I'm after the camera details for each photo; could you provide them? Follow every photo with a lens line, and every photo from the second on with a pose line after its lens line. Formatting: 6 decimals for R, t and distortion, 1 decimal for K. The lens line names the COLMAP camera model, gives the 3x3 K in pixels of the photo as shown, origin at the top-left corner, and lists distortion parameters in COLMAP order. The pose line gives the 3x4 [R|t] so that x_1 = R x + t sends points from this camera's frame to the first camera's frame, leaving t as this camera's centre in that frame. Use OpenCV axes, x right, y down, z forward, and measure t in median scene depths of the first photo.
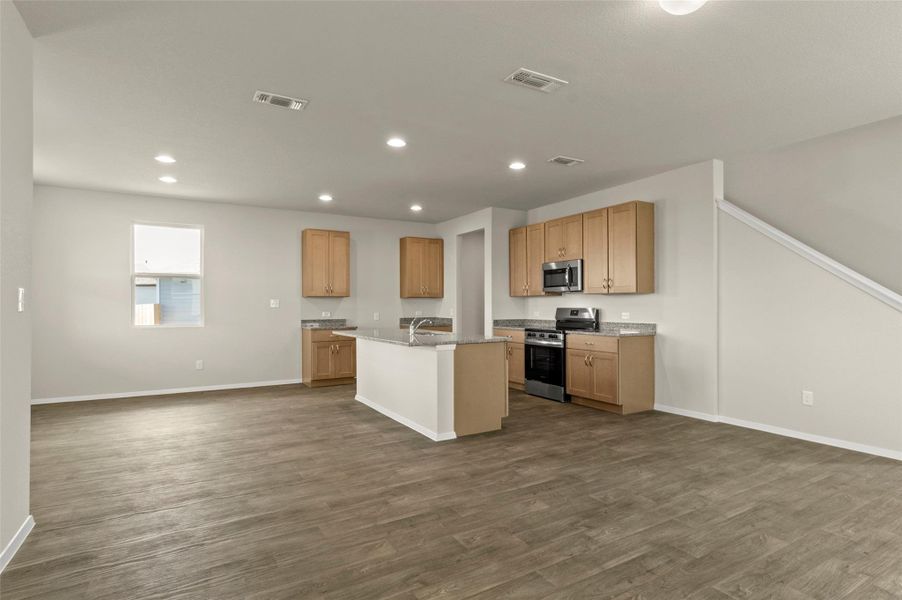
lens RADIAL K [[479.0, 0, 479.1], [0, 479.0, 303.0], [0, 0, 1]] dist [0.005386, -0.009443]
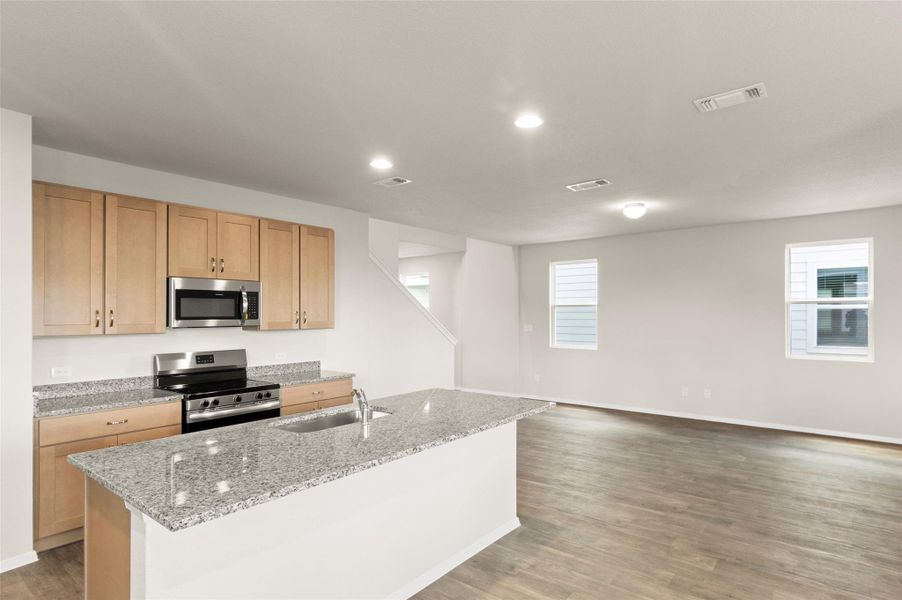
lens RADIAL K [[482.7, 0, 469.1], [0, 482.7, 314.0], [0, 0, 1]] dist [0.000154, -0.001329]
pose [[-0.339772, 0.007269, 0.940480, -0.768635], [0.000815, 0.999972, -0.007434, -0.050797], [-0.940507, -0.001759, -0.339769, 1.278008]]
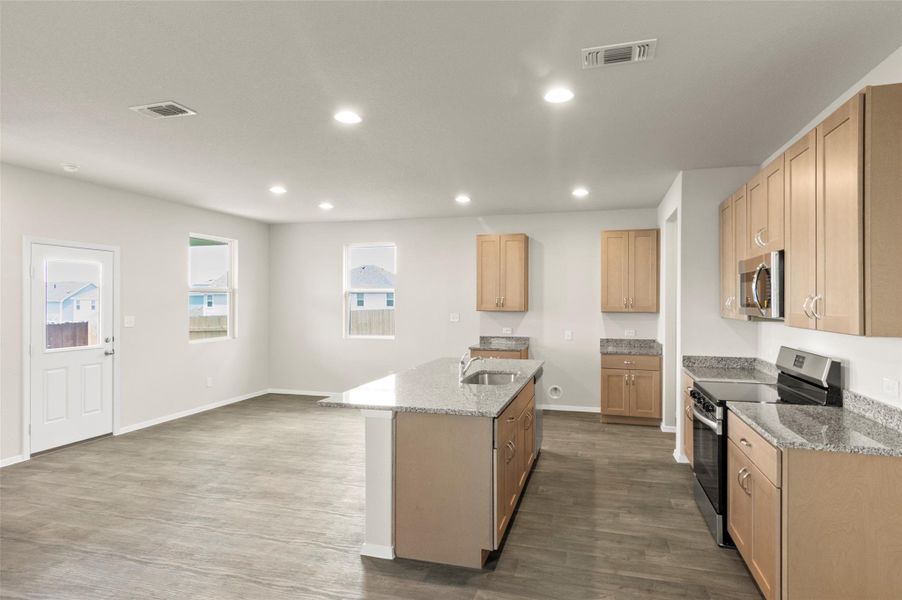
lens RADIAL K [[479.0, 0, 474.7], [0, 479.0, 300.9], [0, 0, 1]] dist [0.005386, -0.009443]
pose [[0.681952, 0.004857, -0.731381, 0.472424], [-0.000791, 0.999982, 0.005903, -0.060861], [0.731397, -0.003447, 0.681944, 0.630659]]
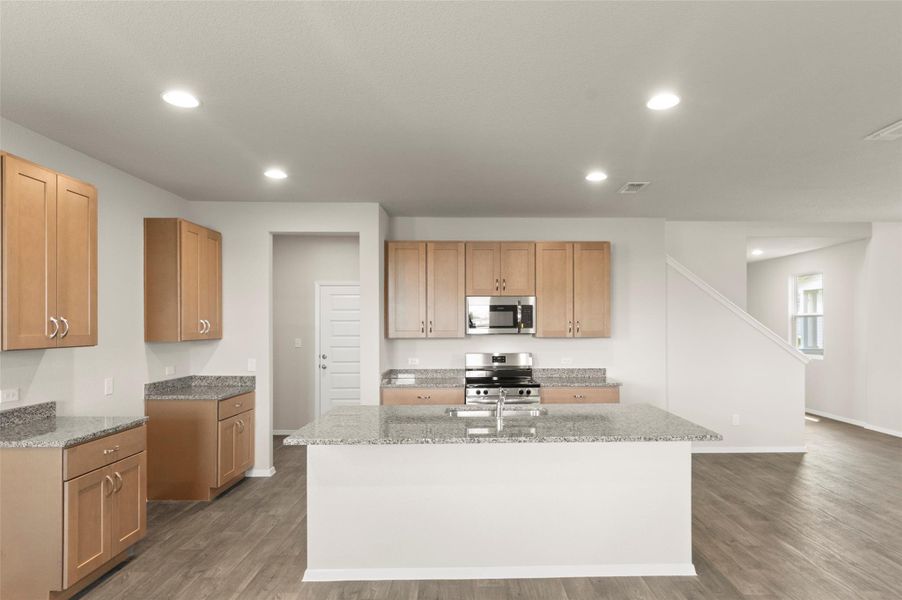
lens RADIAL K [[498.3, 0, 475.5], [0, 498.3, 323.4], [0, 0, 1]] dist [0.004651, 0.000234]
pose [[0.512158, 0.005777, 0.858872, -0.796895], [-0.003760, 0.999983, -0.004485, -0.053097], [-0.858883, -0.000932, 0.512171, 0.860794]]
